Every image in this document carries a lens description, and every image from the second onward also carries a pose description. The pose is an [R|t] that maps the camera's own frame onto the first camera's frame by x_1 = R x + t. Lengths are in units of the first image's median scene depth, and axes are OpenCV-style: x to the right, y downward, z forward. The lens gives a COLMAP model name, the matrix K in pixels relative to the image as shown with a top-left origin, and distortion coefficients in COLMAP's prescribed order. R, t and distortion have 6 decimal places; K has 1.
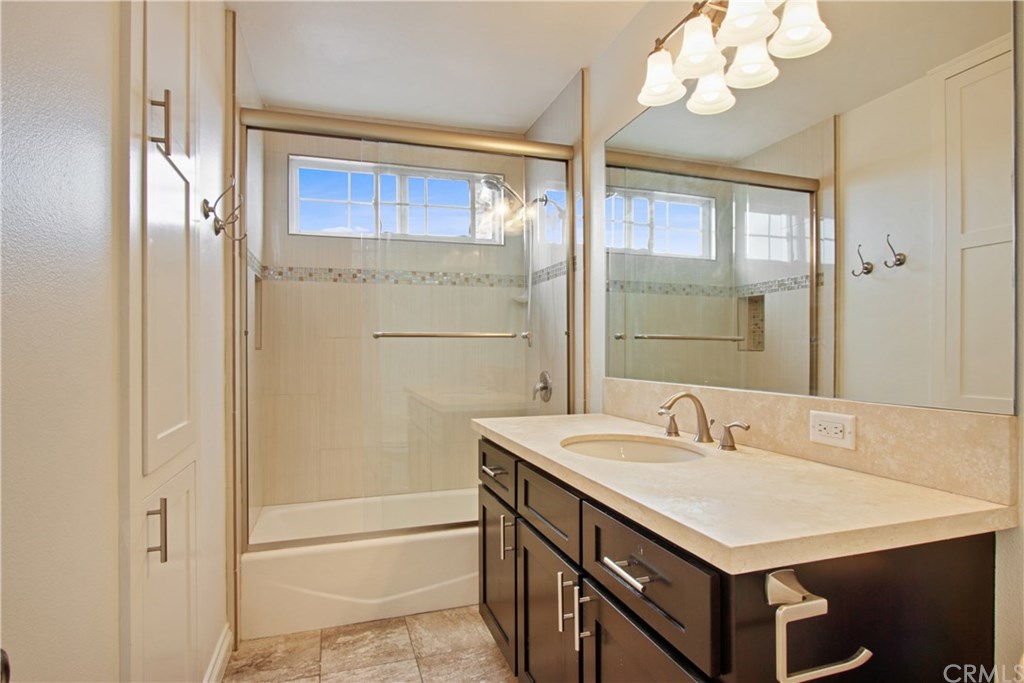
lens RADIAL K [[551.4, 0, 512.7], [0, 551.4, 346.2], [0, 0, 1]] dist [-0.005564, -0.000577]
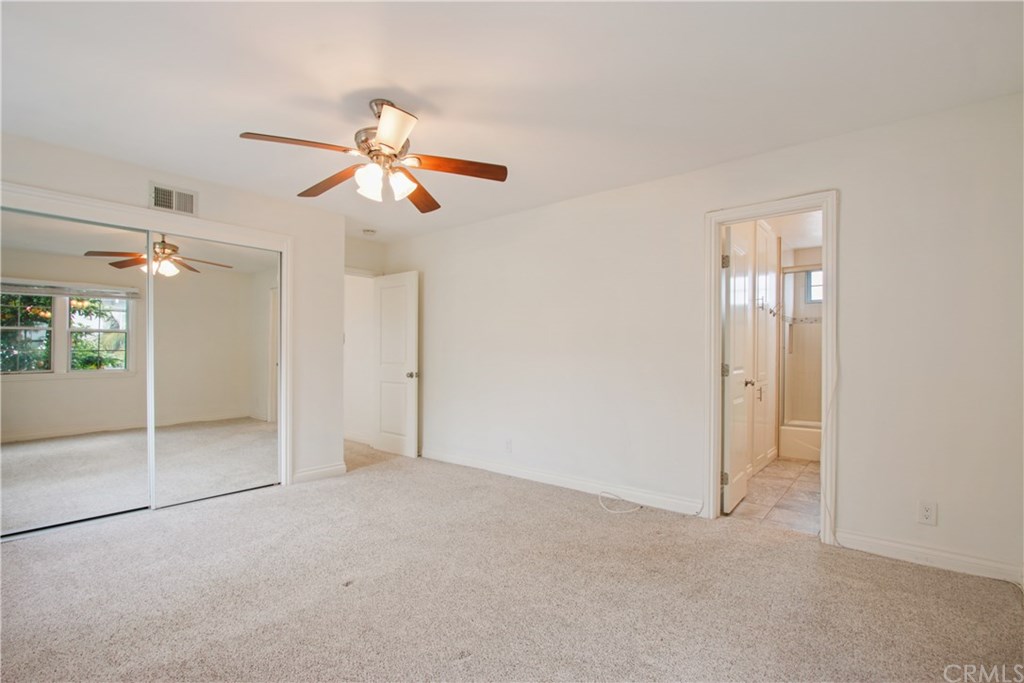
lens RADIAL K [[475.7, 0, 511.1], [0, 475.7, 345.3], [0, 0, 1]] dist [-0.016486, 0.002660]
pose [[0.538819, 0.011043, -0.842349, 0.705118], [-0.011948, 0.999914, 0.005466, -0.029298], [0.842337, 0.007119, 0.538905, -1.301354]]
